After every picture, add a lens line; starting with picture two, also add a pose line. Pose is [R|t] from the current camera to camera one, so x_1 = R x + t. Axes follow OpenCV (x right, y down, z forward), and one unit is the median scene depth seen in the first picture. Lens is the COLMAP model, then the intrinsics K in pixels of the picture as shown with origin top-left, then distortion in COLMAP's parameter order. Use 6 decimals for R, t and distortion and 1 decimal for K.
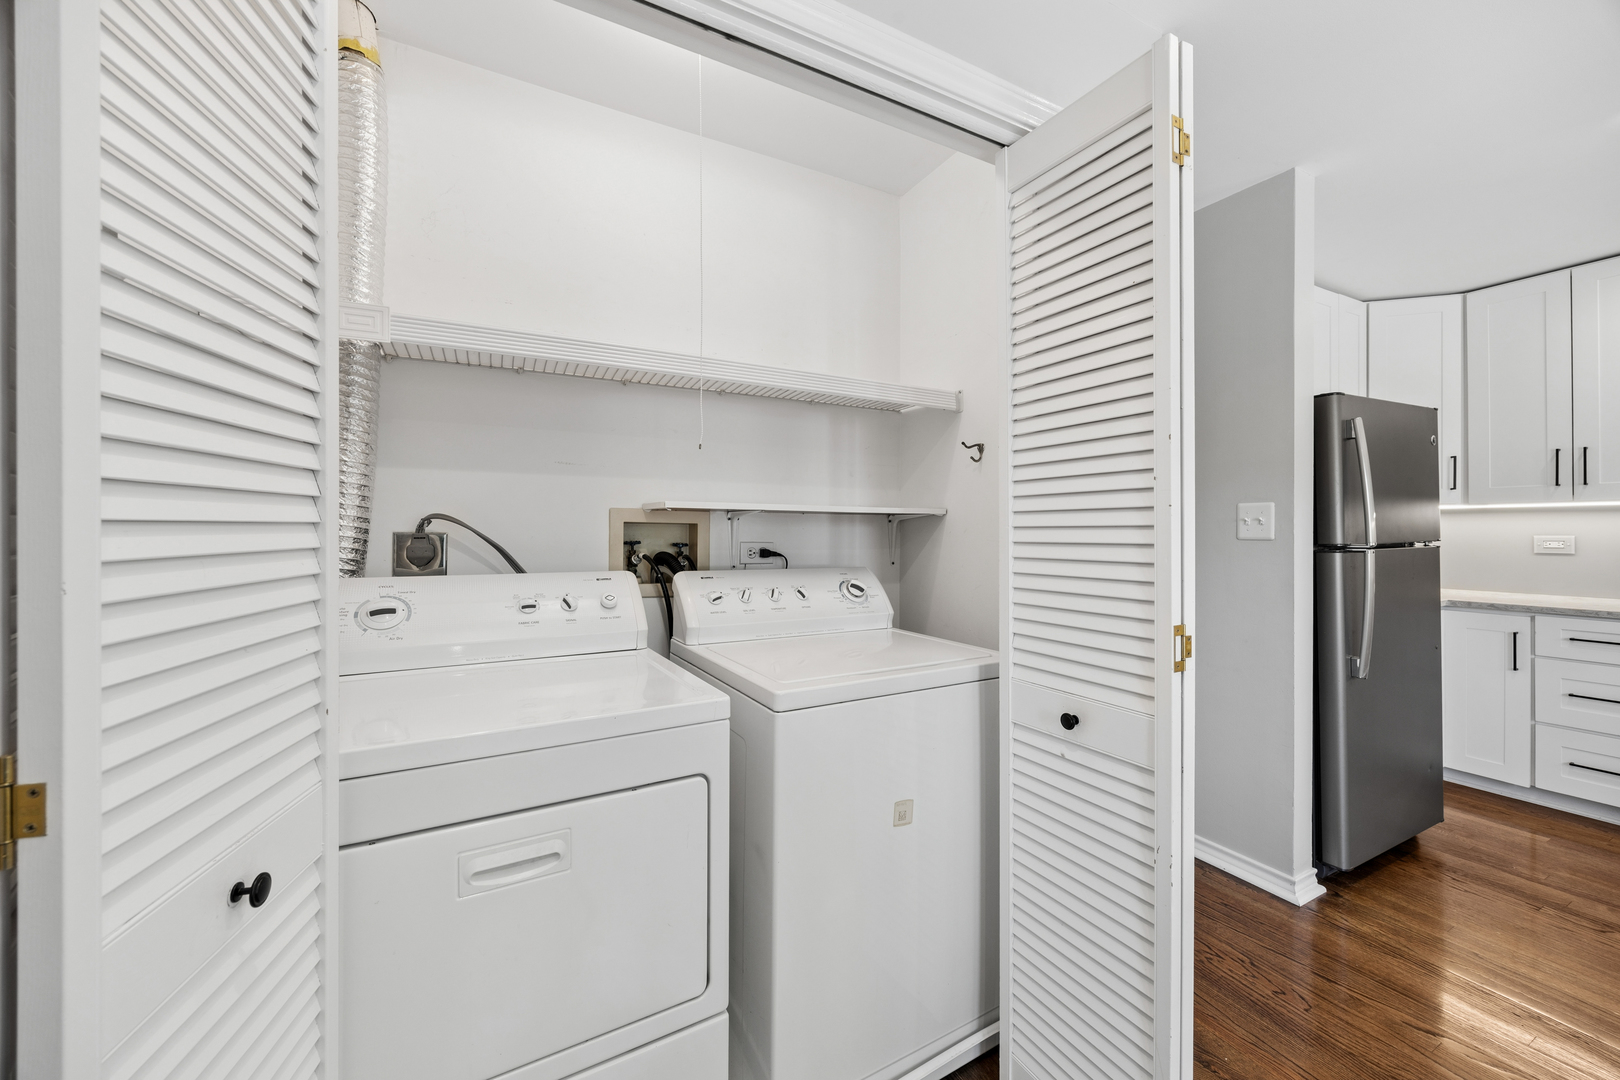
lens RADIAL K [[625.3, 0, 809.7], [0, 625.3, 531.7], [0, 0, 1]] dist [0.001463, -0.000050]
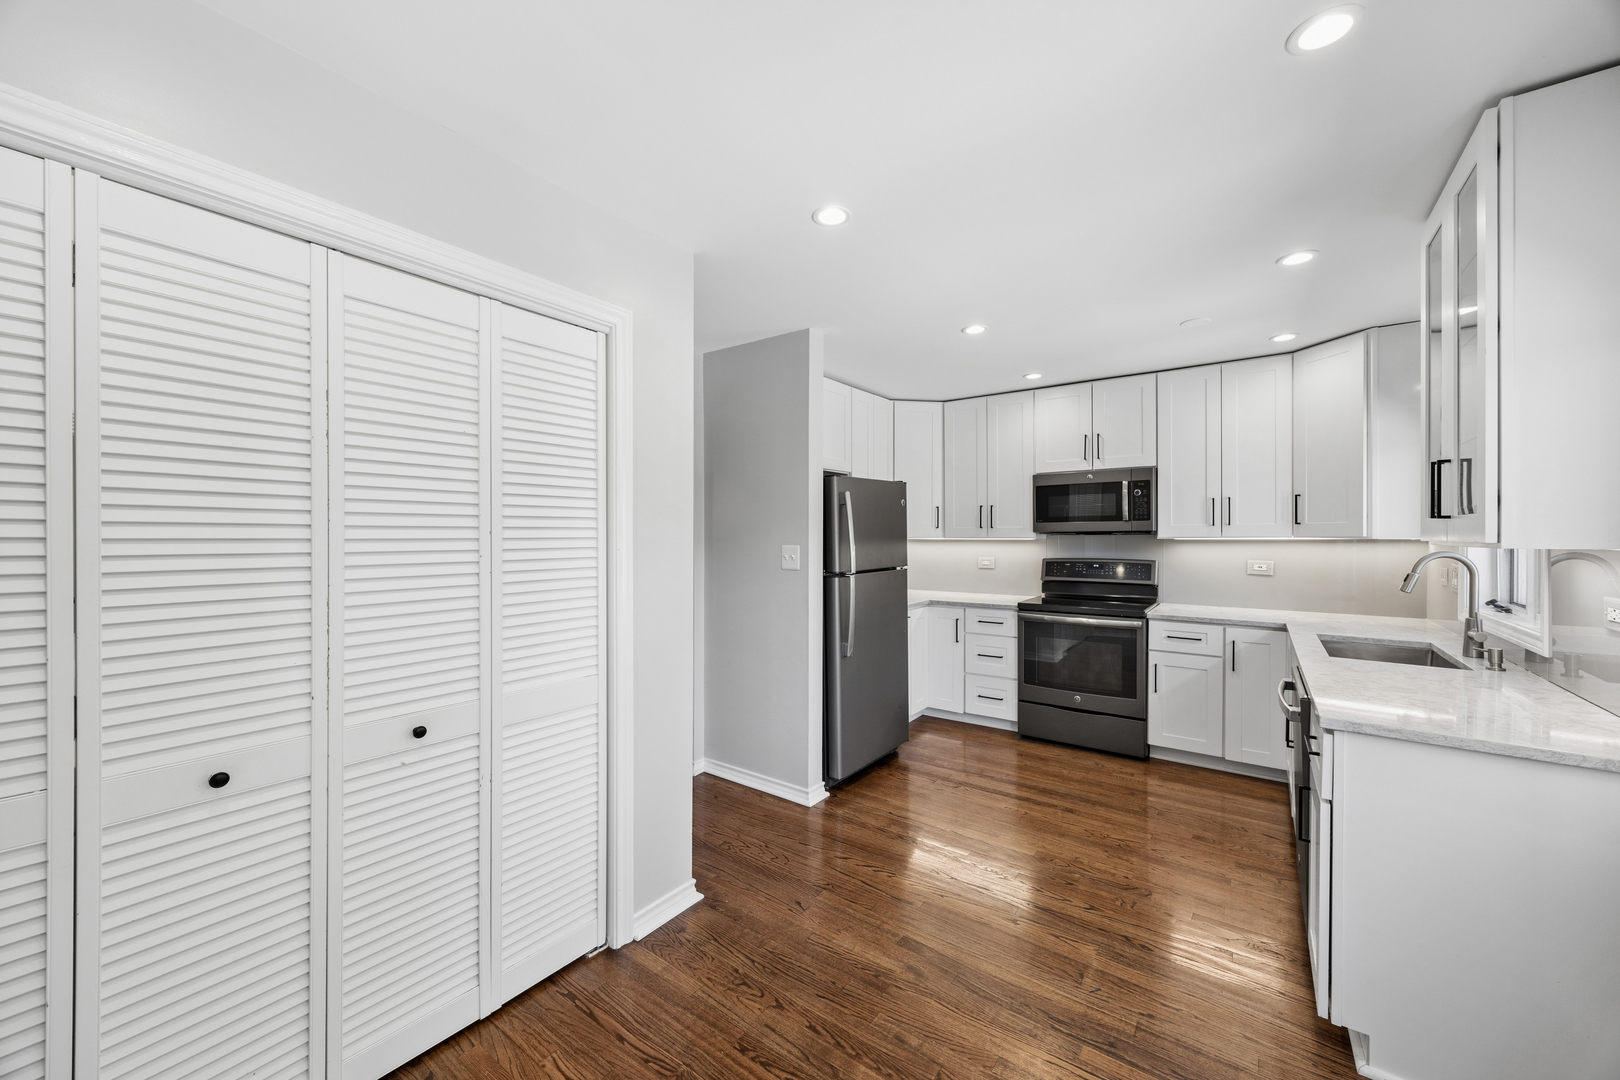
lens RADIAL K [[625.3, 0, 816.3], [0, 625.3, 538.5], [0, 0, 1]] dist [0.001463, -0.000050]
pose [[0.894710, -0.000306, 0.446648, 0.100440], [-0.001649, 0.999991, 0.003987, -0.068350], [-0.446645, -0.004303, 0.894701, -0.366915]]
